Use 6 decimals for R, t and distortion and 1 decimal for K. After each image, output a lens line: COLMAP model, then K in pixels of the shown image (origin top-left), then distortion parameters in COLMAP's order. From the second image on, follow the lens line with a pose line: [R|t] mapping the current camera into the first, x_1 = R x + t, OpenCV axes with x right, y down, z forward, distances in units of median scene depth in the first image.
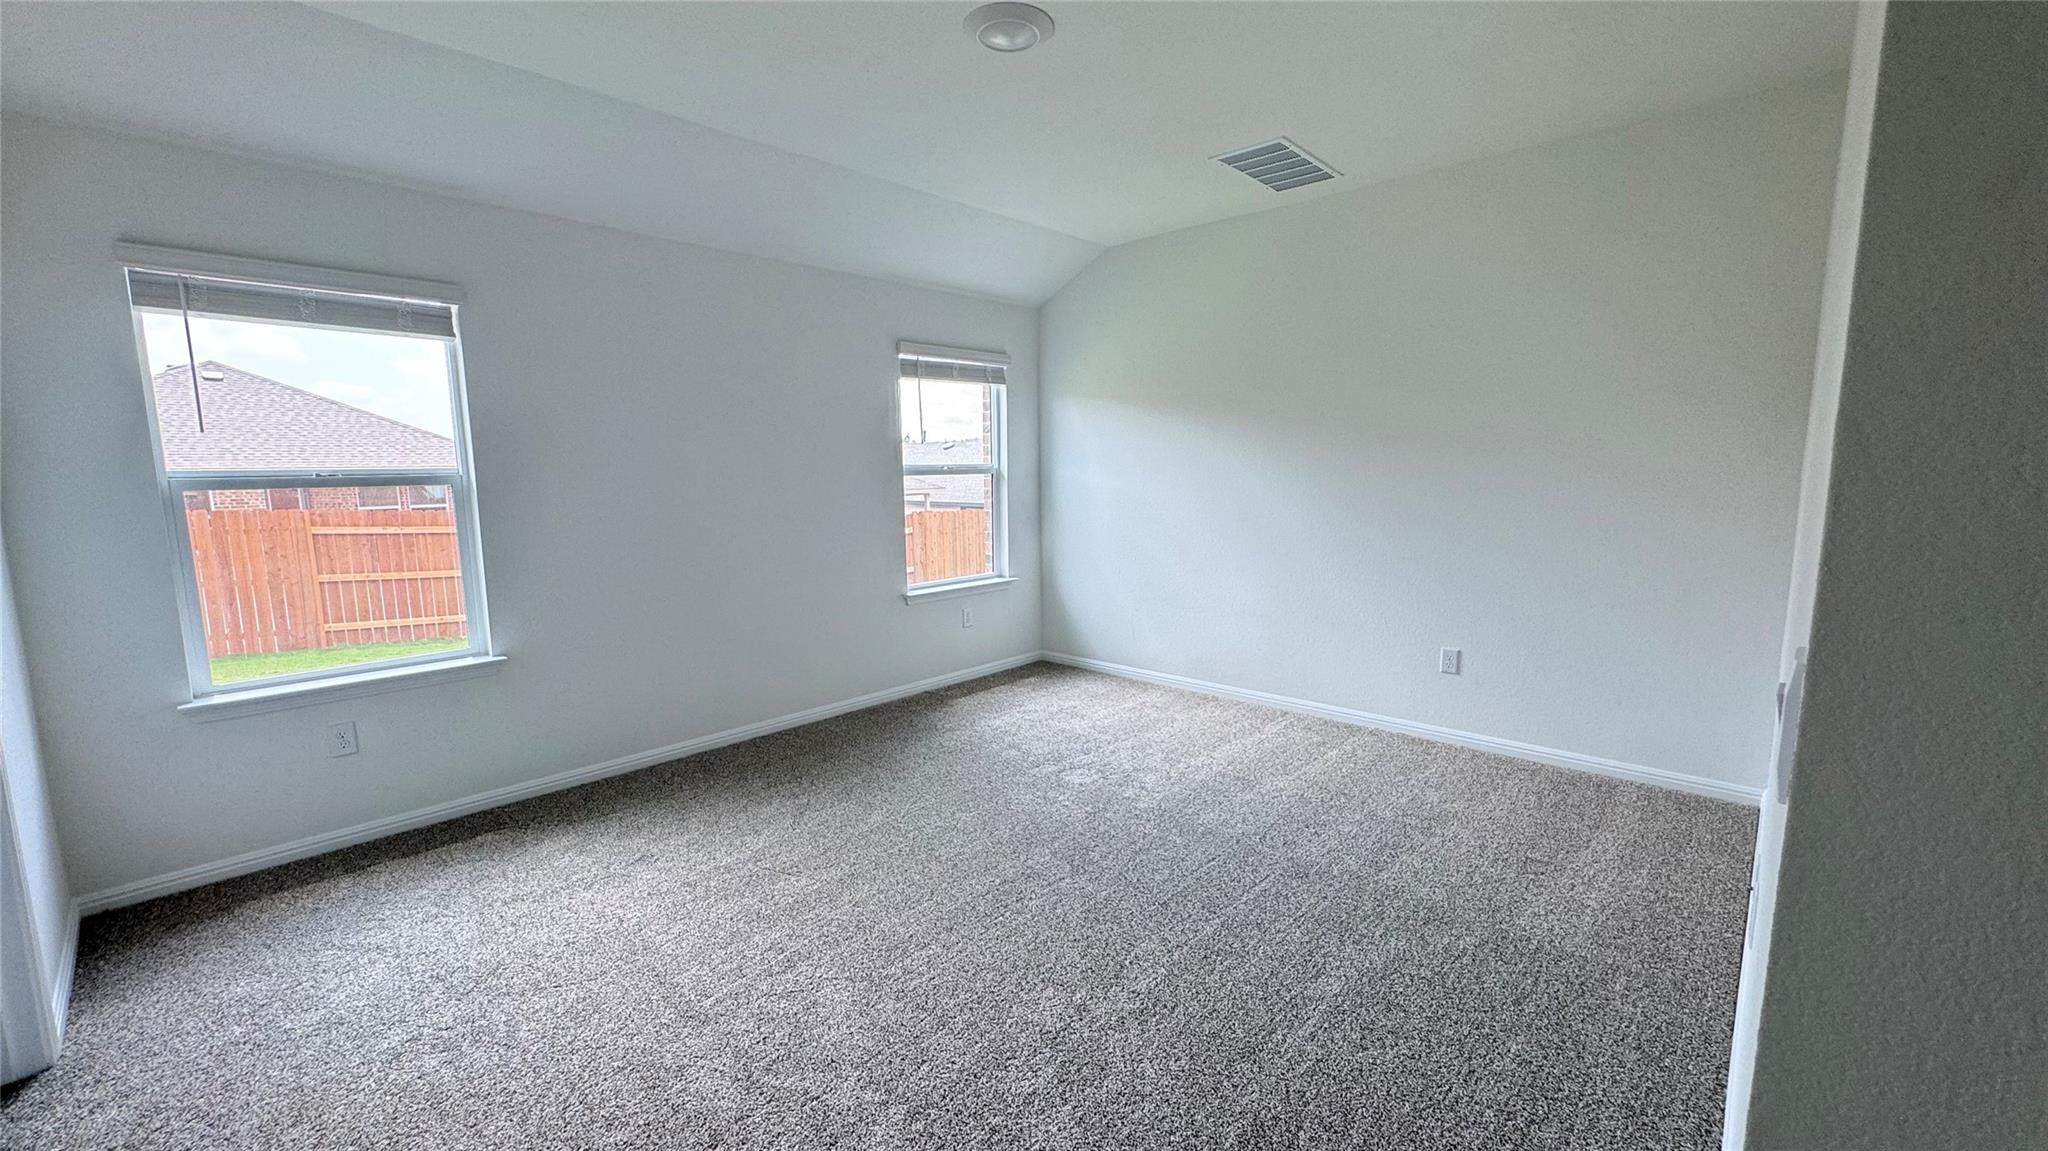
lens RADIAL K [[818.1, 0, 1023.8], [0, 818.1, 563.8], [0, 0, 1]] dist [-0.002224, 0.000221]
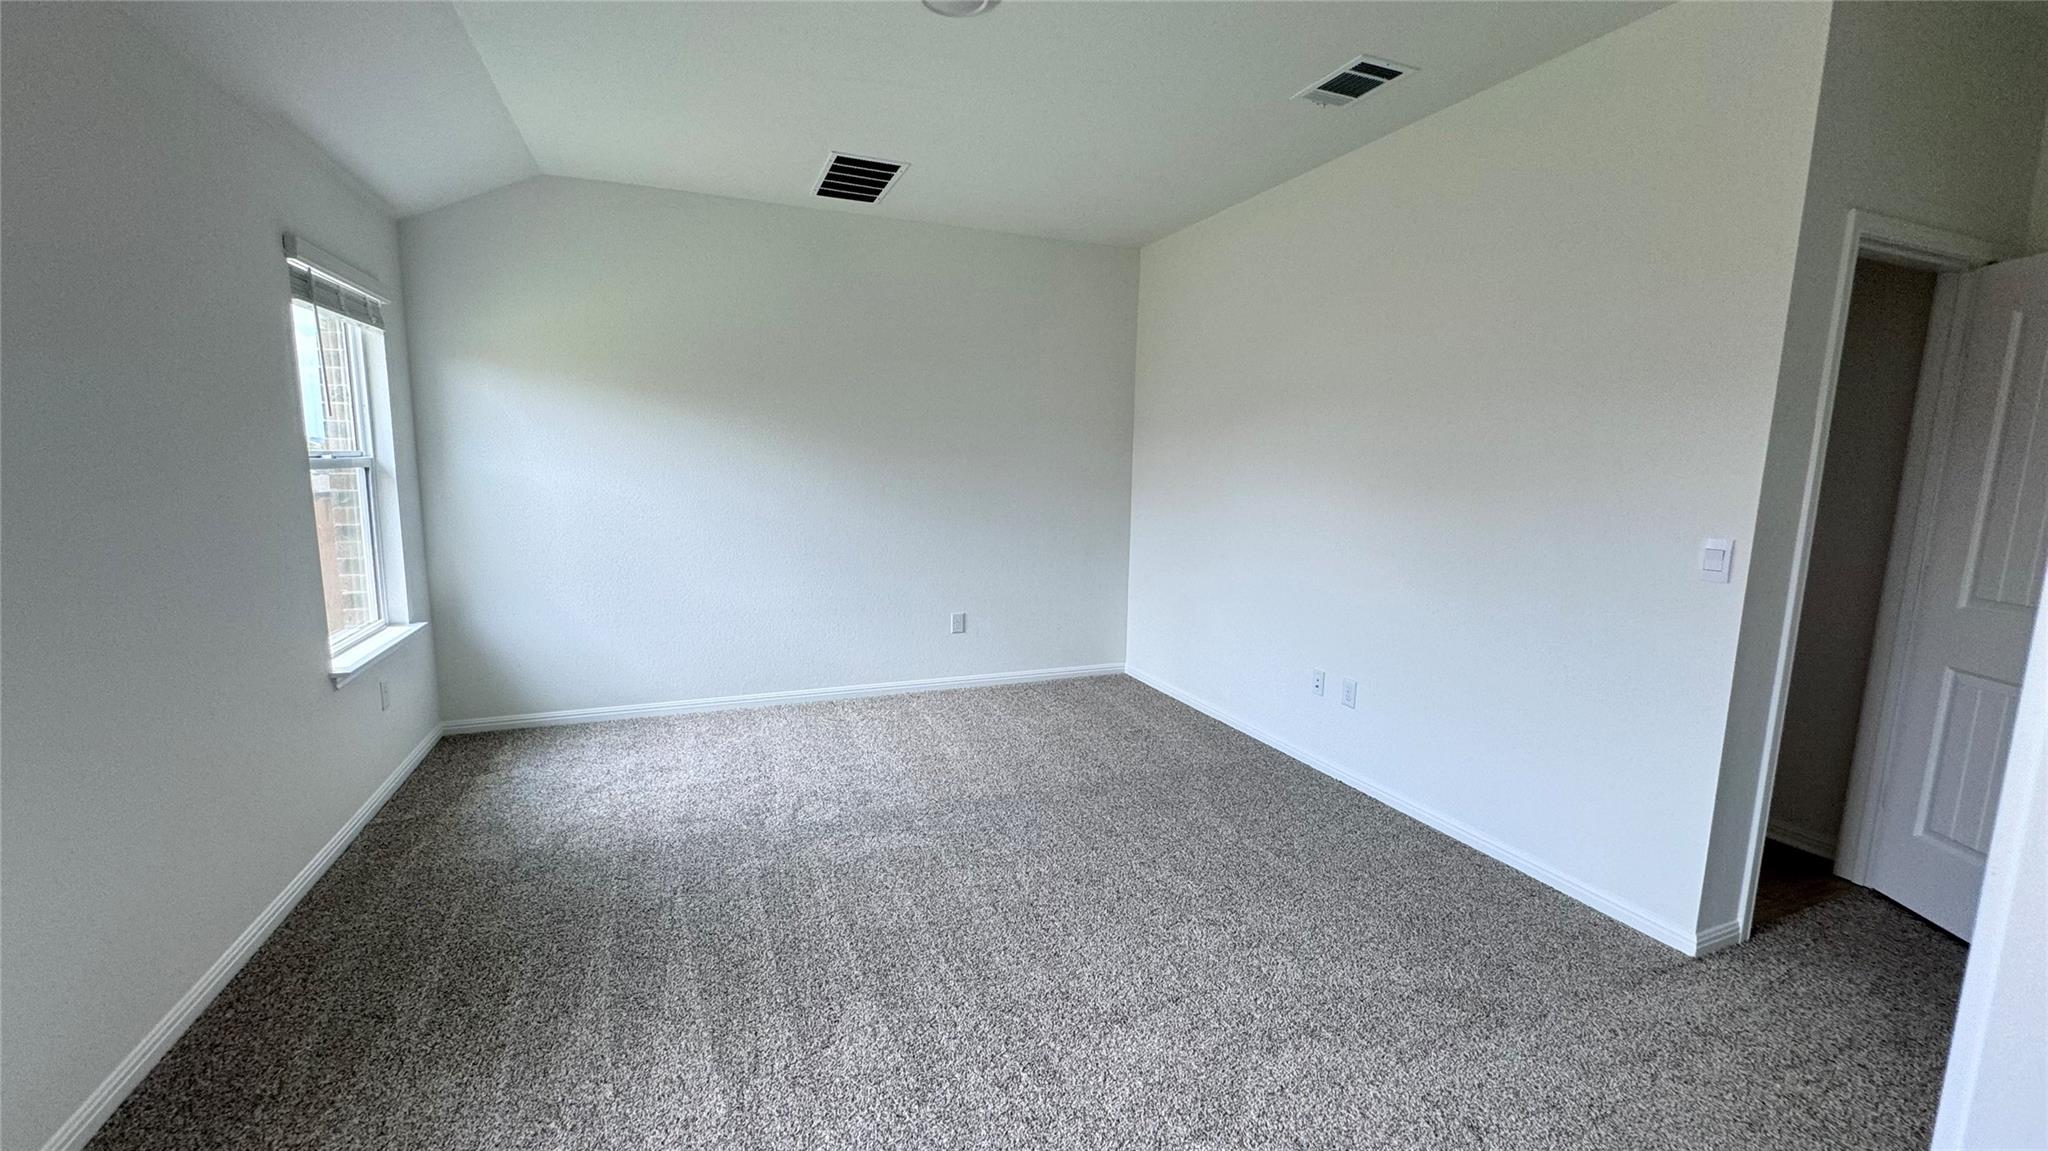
lens RADIAL K [[818.1, 0, 1035.1], [0, 818.1, 567.2], [0, 0, 1]] dist [-0.002224, 0.000221]
pose [[0.420072, -0.100742, 0.901882, -0.505423], [0.087723, 0.993673, 0.070136, -0.039675], [-0.903241, 0.049653, 0.426251, 0.324452]]
